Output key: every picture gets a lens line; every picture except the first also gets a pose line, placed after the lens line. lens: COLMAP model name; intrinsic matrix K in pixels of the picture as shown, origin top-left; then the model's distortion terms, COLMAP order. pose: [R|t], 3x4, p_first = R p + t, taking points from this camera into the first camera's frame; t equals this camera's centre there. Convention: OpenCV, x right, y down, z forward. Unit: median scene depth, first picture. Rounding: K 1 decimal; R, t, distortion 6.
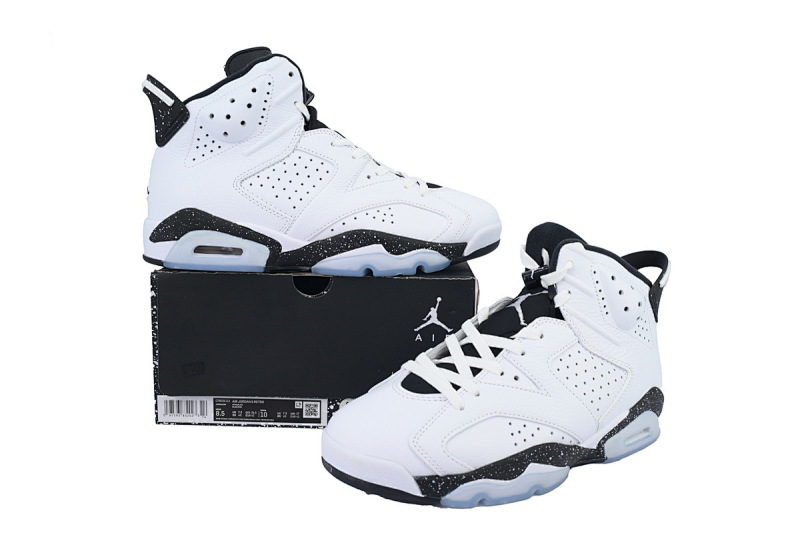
lens RADIAL K [[691.2, 0, 400.0], [0, 691.2, 266.5], [0, 0, 1]] dist [0.008446, 0.002333]
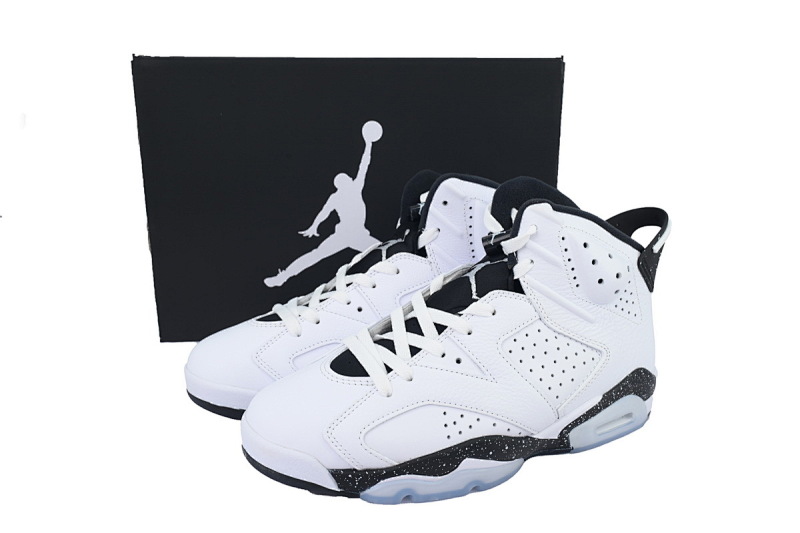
lens RADIAL K [[691.2, 0, 400.0], [0, 691.2, 266.5], [0, 0, 1]] dist [0.008446, 0.002333]
pose [[0.990831, 0.013580, -0.134423, 0.203138], [0.001170, 0.994037, 0.109041, -0.052266], [0.135103, -0.108199, 0.984906, 0.130055]]
